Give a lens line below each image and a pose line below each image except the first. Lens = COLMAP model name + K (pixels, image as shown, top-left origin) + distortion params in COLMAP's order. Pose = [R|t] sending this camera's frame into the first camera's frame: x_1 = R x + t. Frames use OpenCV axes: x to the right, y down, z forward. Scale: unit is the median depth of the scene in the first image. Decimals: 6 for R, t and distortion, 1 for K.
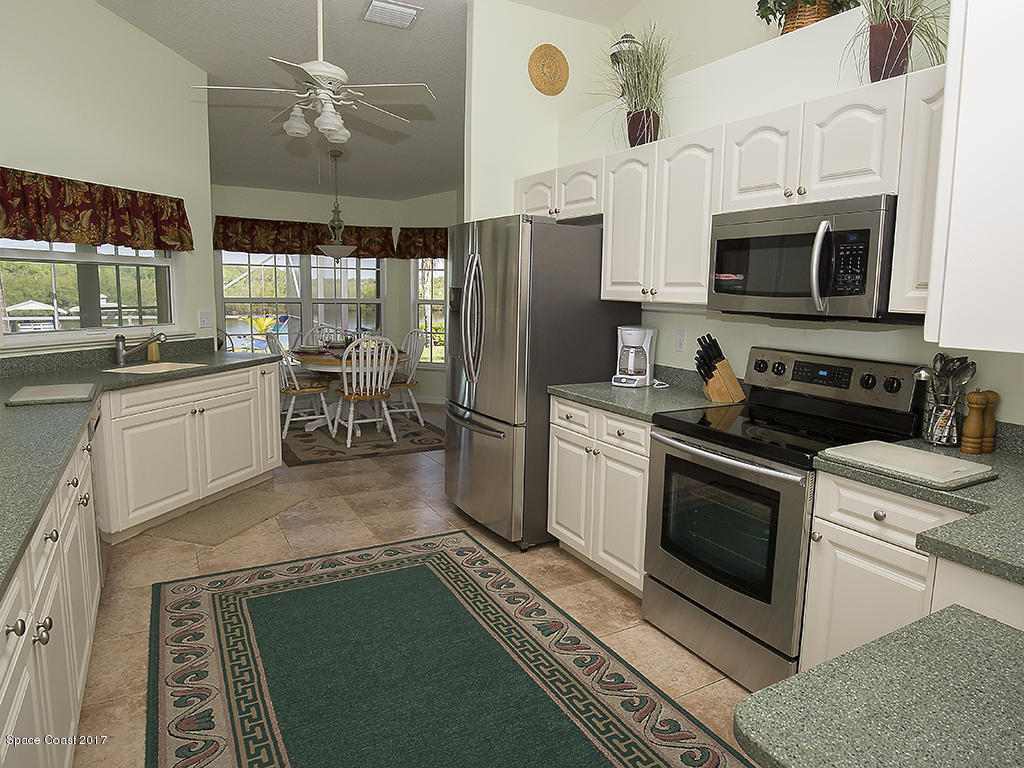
lens RADIAL K [[711.5, 0, 512.0], [0, 711.5, 384.0], [0, 0, 1]] dist [-0.064091, -0.000060]
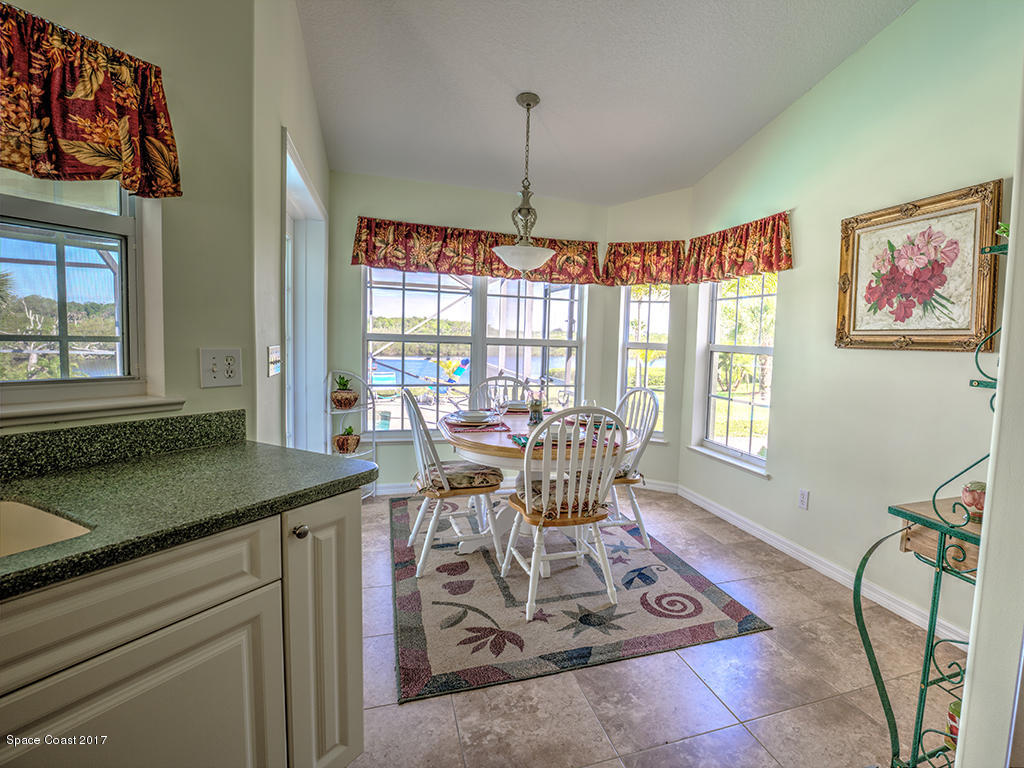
lens RADIAL K [[525.7, 0, 516.4], [0, 525.7, 375.5], [0, 0, 1]] dist [-0.032594, 0.000567]
pose [[0.970348, 0.033194, -0.239421, -0.126839], [-0.048740, 0.997049, -0.059305, -0.052529], [0.236746, 0.069216, 0.969103, 0.506449]]
